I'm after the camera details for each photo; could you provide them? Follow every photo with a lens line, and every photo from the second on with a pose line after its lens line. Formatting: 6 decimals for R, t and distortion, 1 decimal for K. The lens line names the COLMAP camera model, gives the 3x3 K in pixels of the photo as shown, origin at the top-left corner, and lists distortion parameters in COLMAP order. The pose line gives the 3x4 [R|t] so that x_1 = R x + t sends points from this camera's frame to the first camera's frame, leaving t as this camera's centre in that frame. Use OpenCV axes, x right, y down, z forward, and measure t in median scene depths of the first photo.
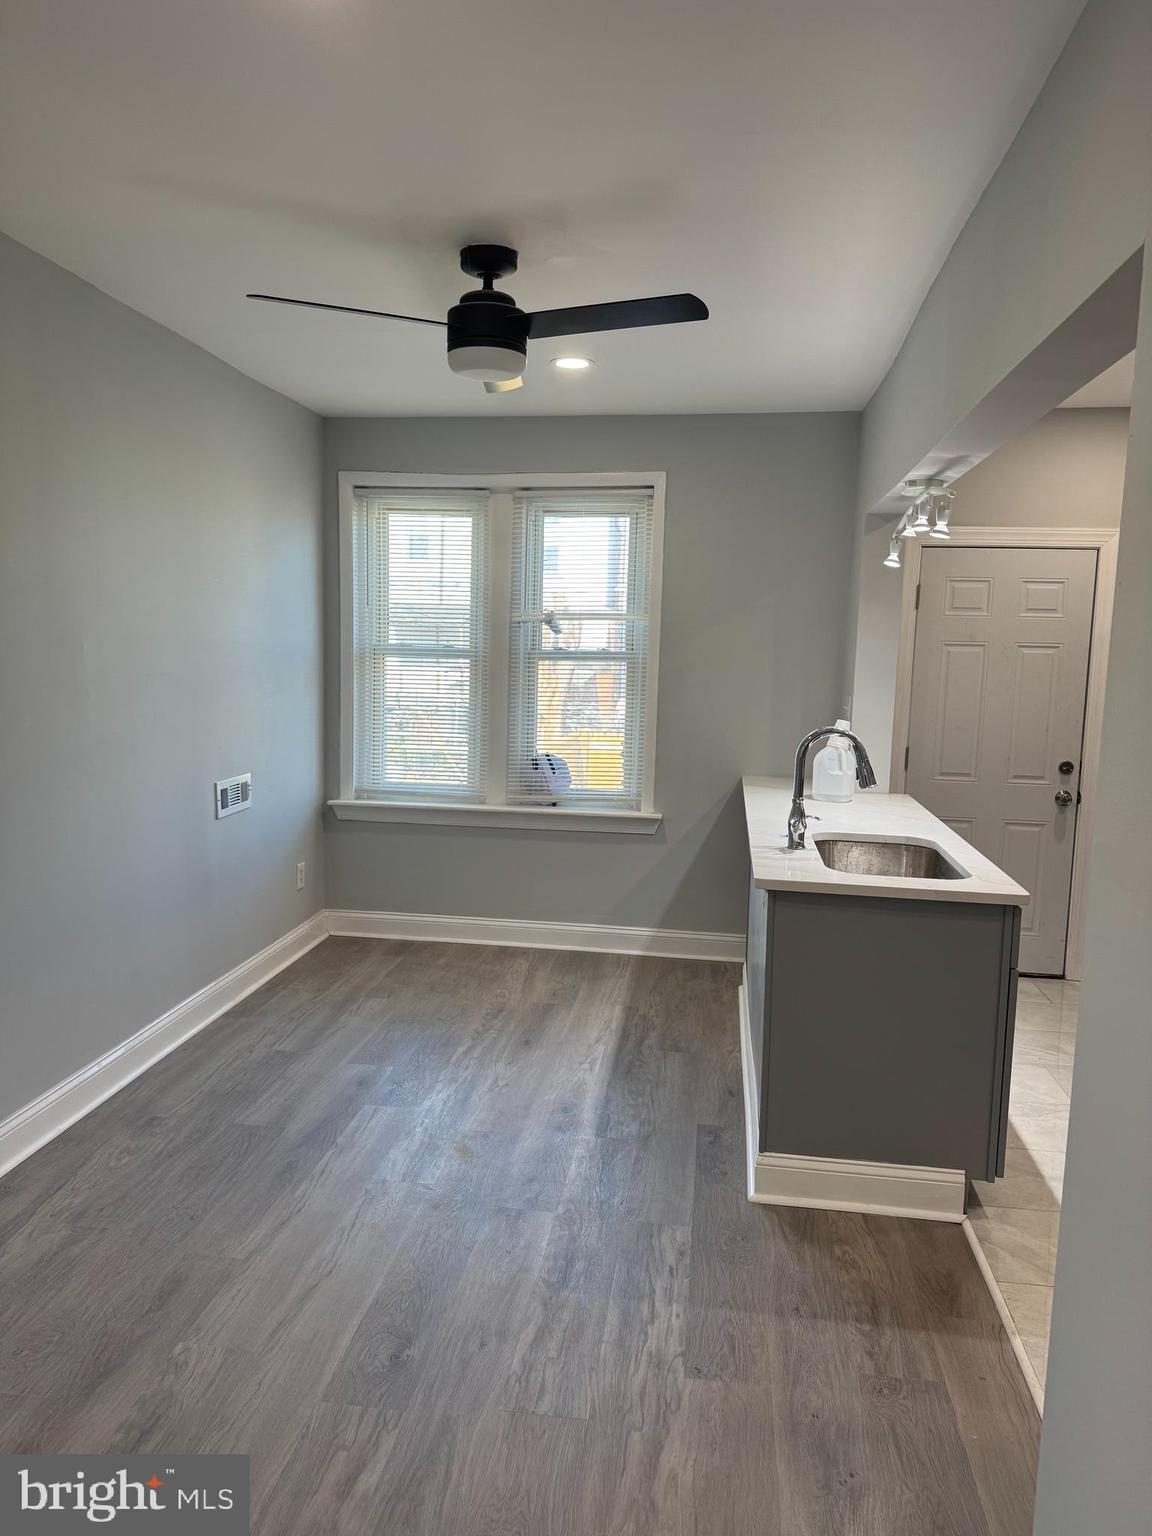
lens RADIAL K [[1081.5, 0, 565.0], [0, 1081.5, 760.6], [0, 0, 1]] dist [0.088055, -0.064619]
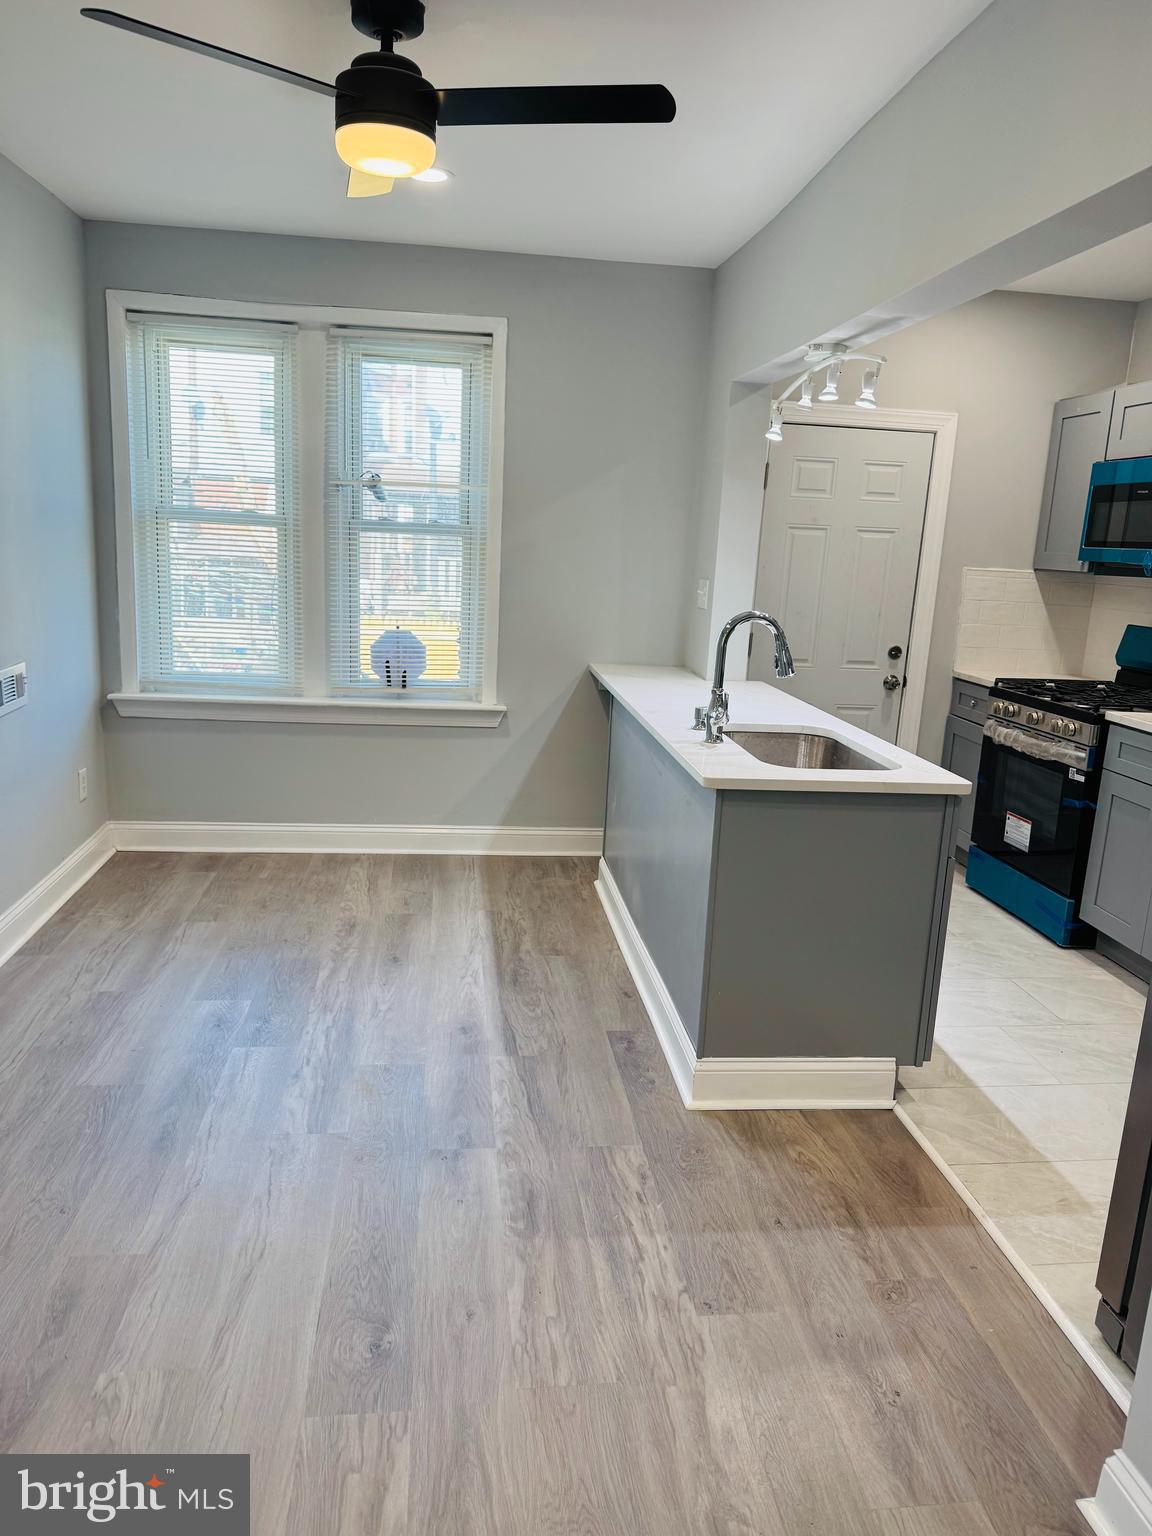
lens RADIAL K [[1086.1, 0, 576.0], [0, 1086.1, 768.0], [0, 0, 1]] dist [0.123366, -0.115716]
pose [[0.965426, -0.031653, 0.258750, -0.132694], [0.002324, 0.993606, 0.112875, -0.003291], [-0.260668, -0.108371, 0.959327, 0.108941]]
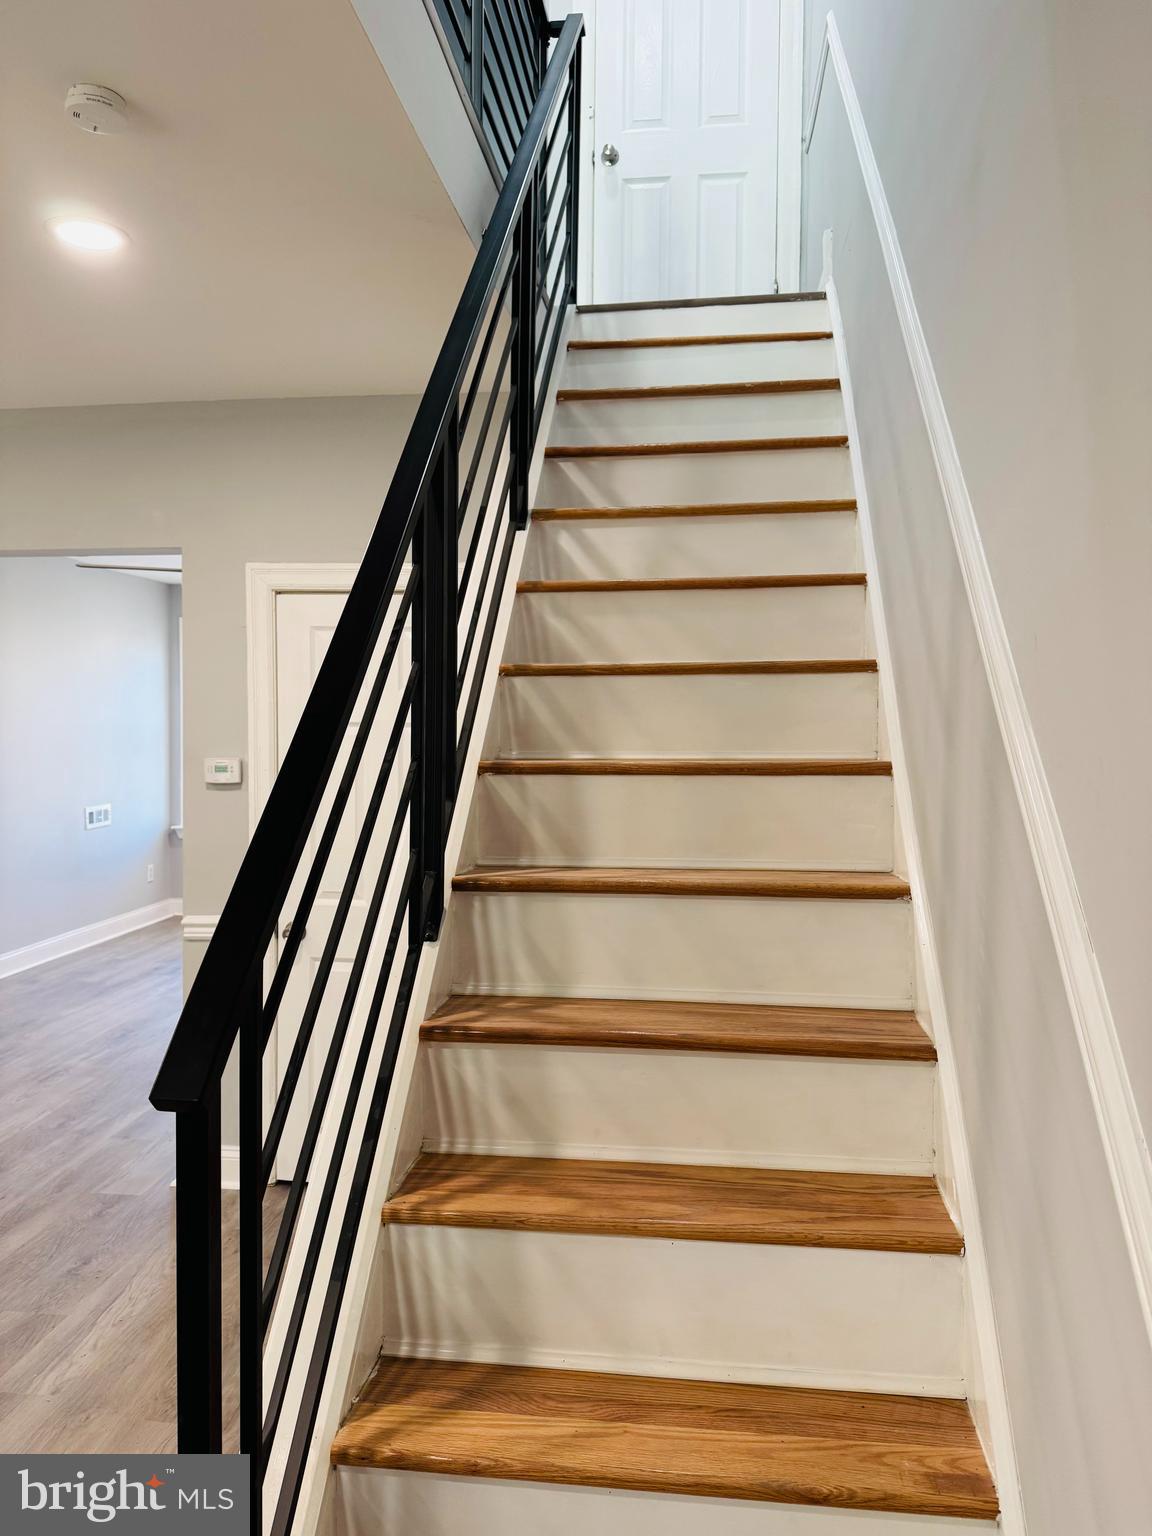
lens RADIAL K [[1099.4, 0, 570.9], [0, 1099.4, 761.8], [0, 0, 1]] dist [0.053637, -0.053682]
pose [[0.999601, -0.018396, 0.021439, 0.451926], [0.019859, 0.997339, -0.070152, 0.097234], [-0.020091, 0.070549, 0.997306, -0.829839]]
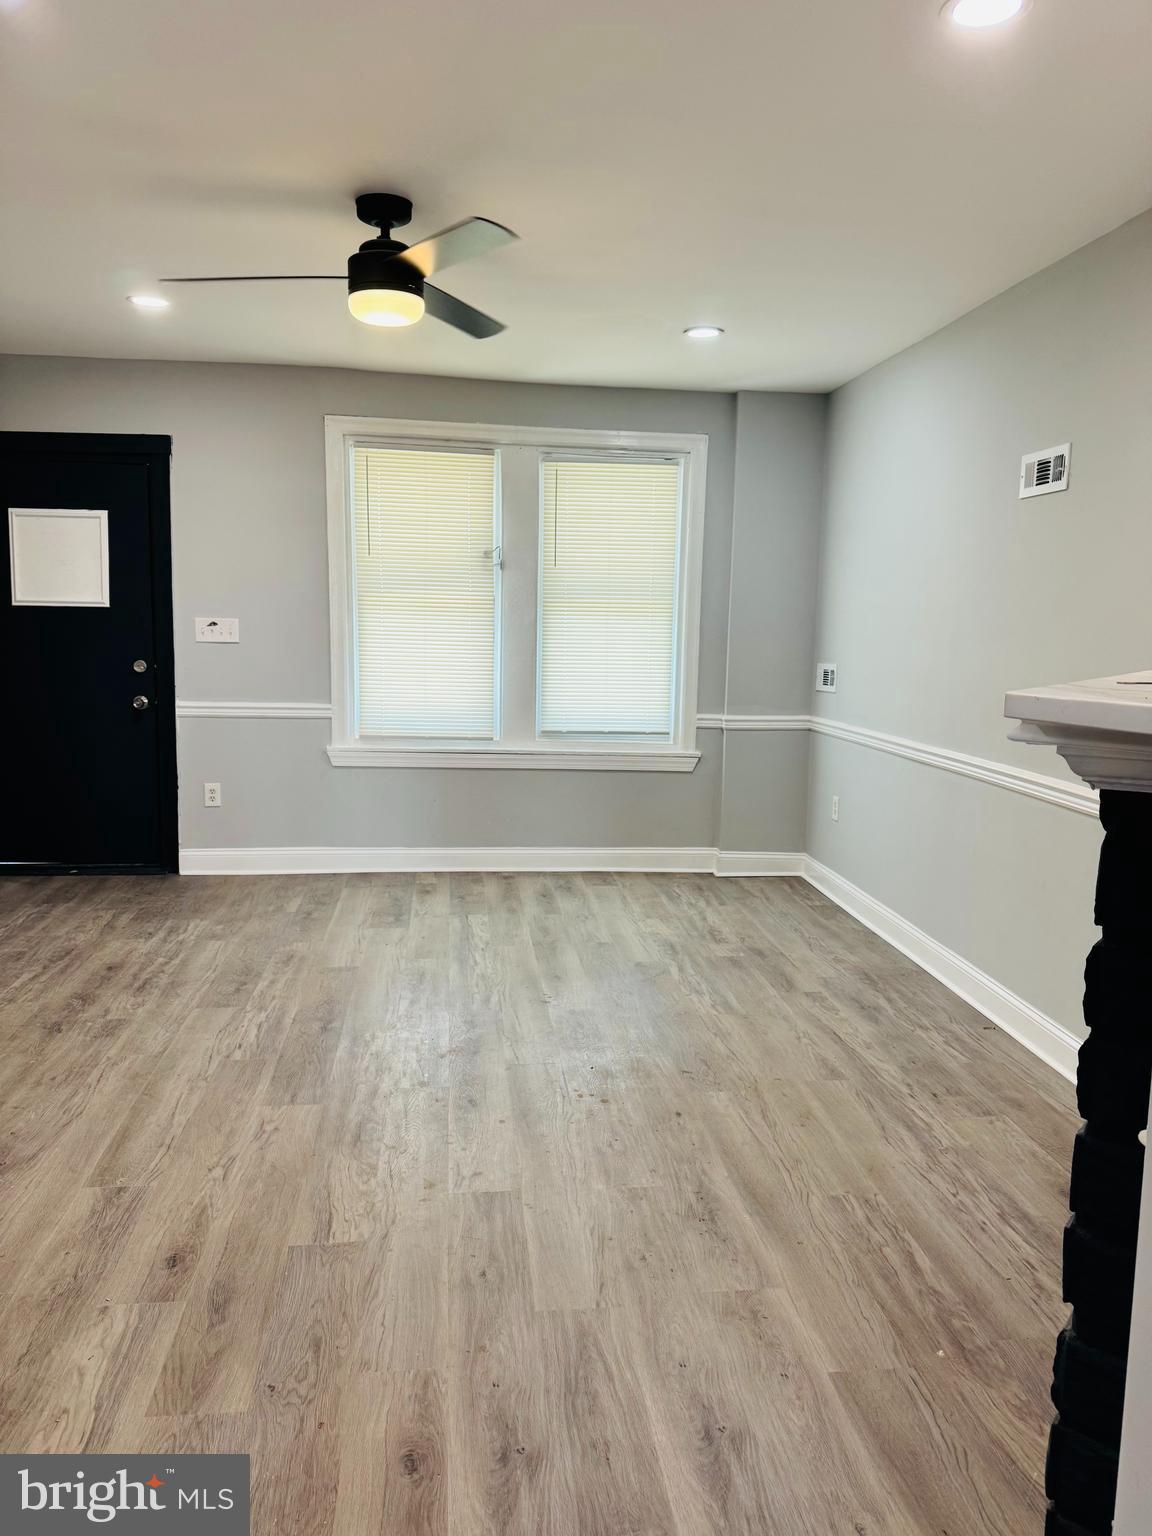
lens RADIAL K [[1099.4, 0, 570.9], [0, 1099.4, 761.8], [0, 0, 1]] dist [0.053637, -0.053682]
pose [[-0.967452, -0.010108, -0.252851, 0.056192], [-0.069197, 0.971687, 0.225913, -0.013302], [0.243409, 0.236056, -0.940760, 0.438472]]
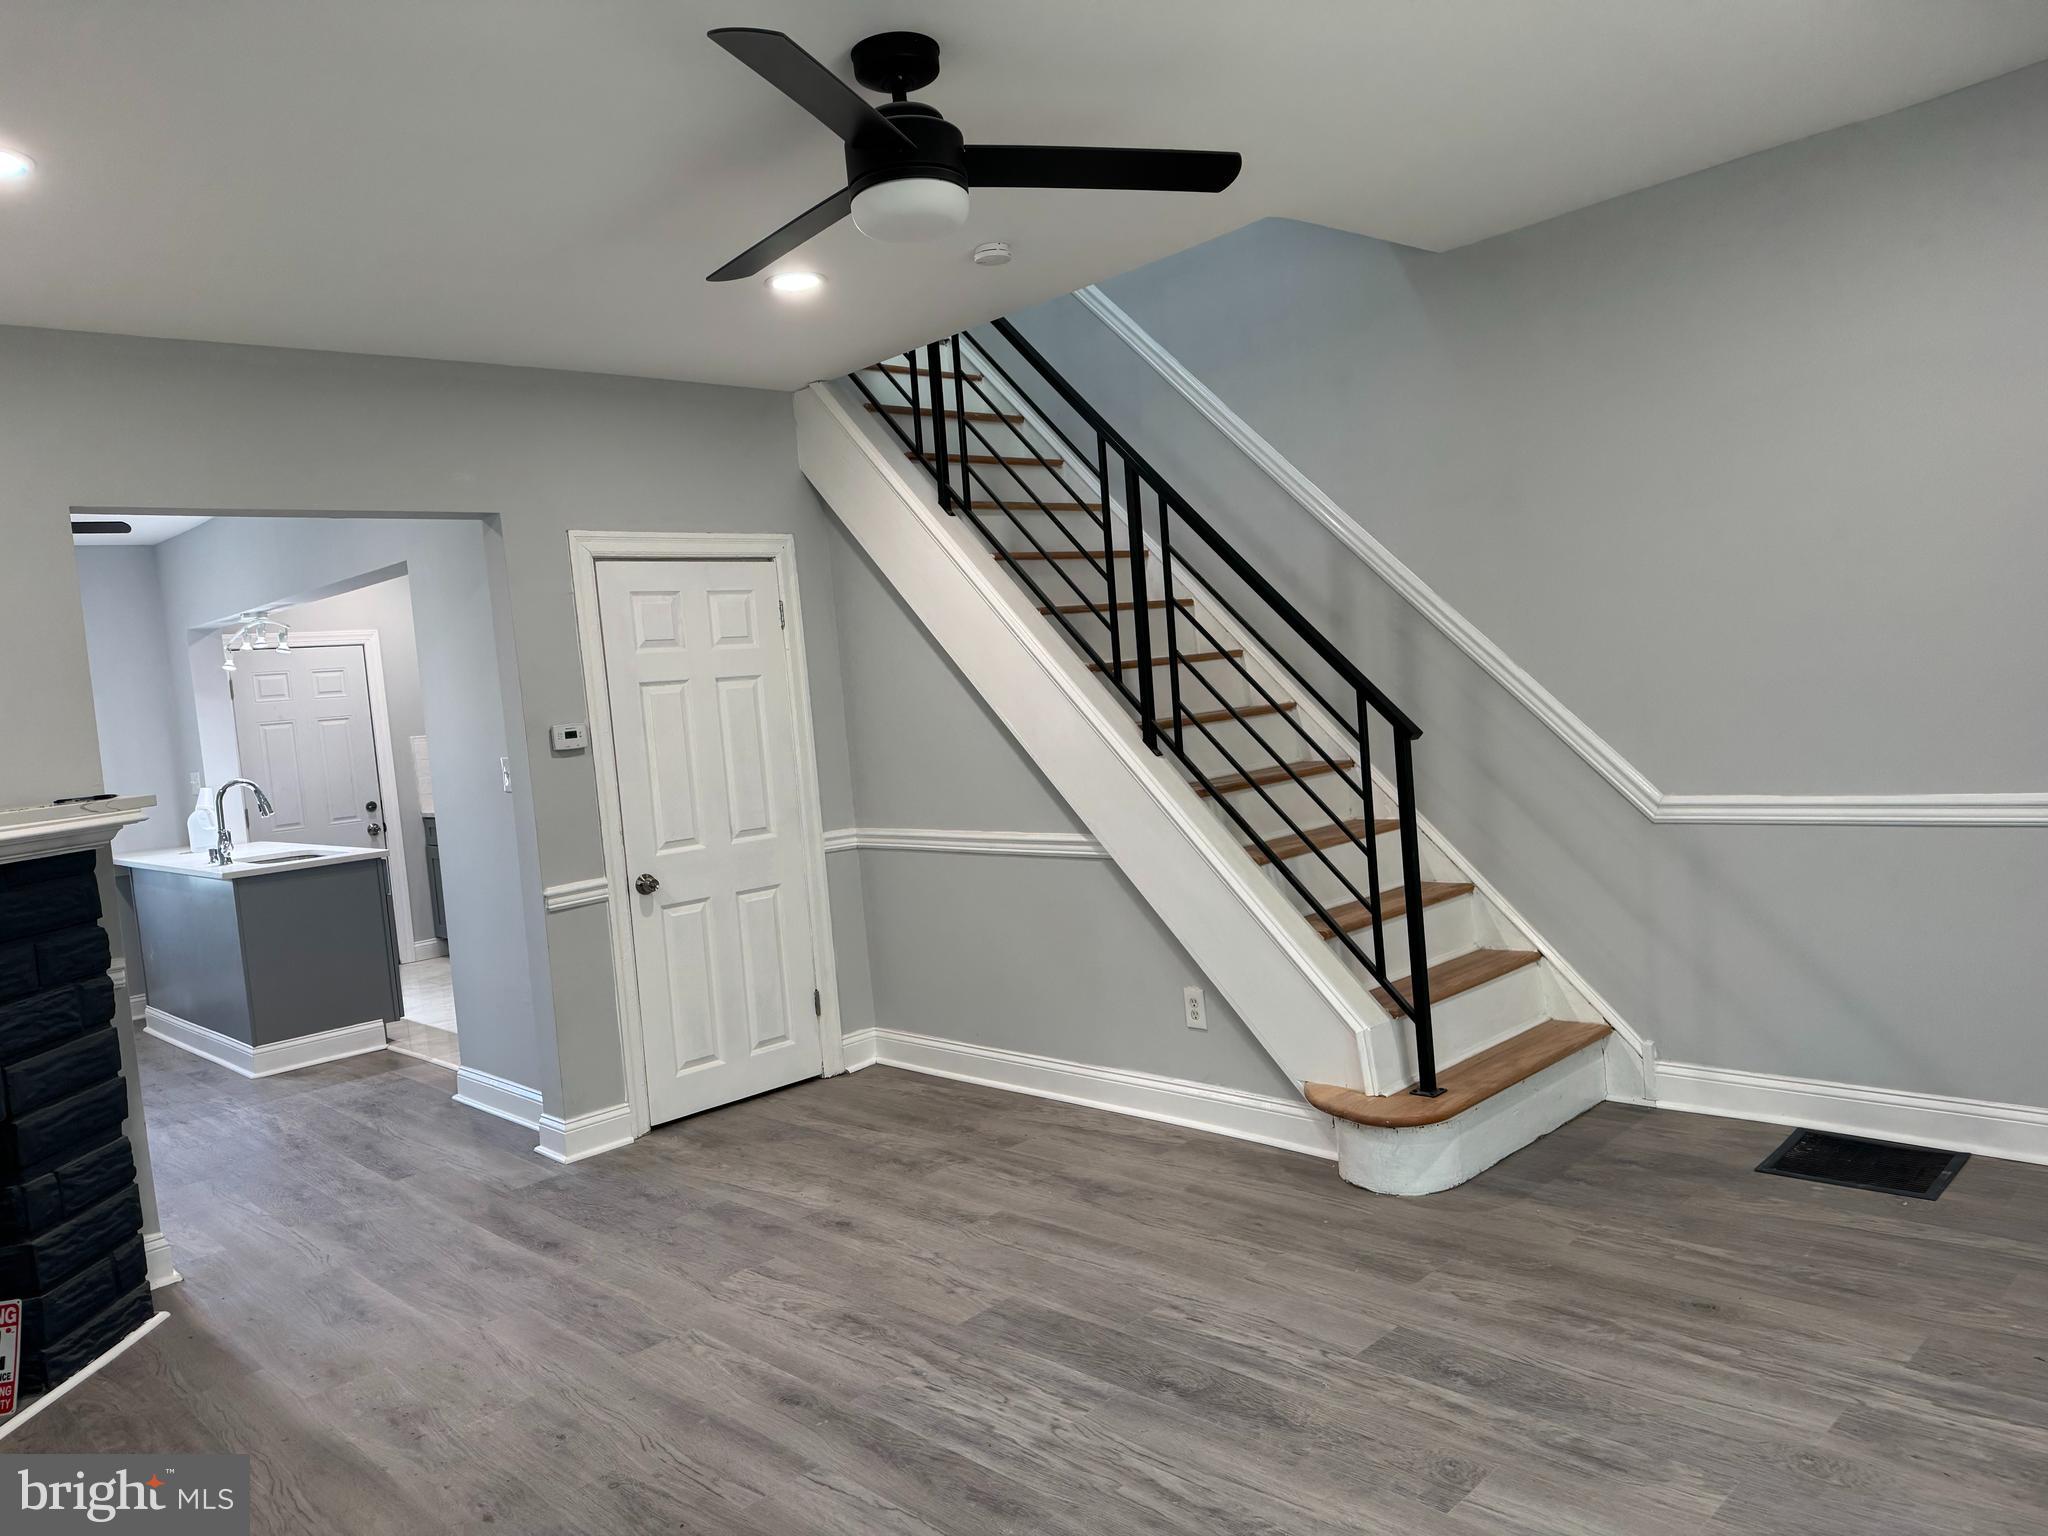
lens RADIAL K [[1465.8, 0, 1024.0], [0, 1465.8, 768.0], [0, 0, 1]] dist [0.053637, -0.053682]
pose [[0.614419, -0.128548, 0.778437, -0.593234], [0.191131, 0.981500, 0.011222, 0.120405], [-0.765479, 0.141888, 0.627622, -0.974692]]
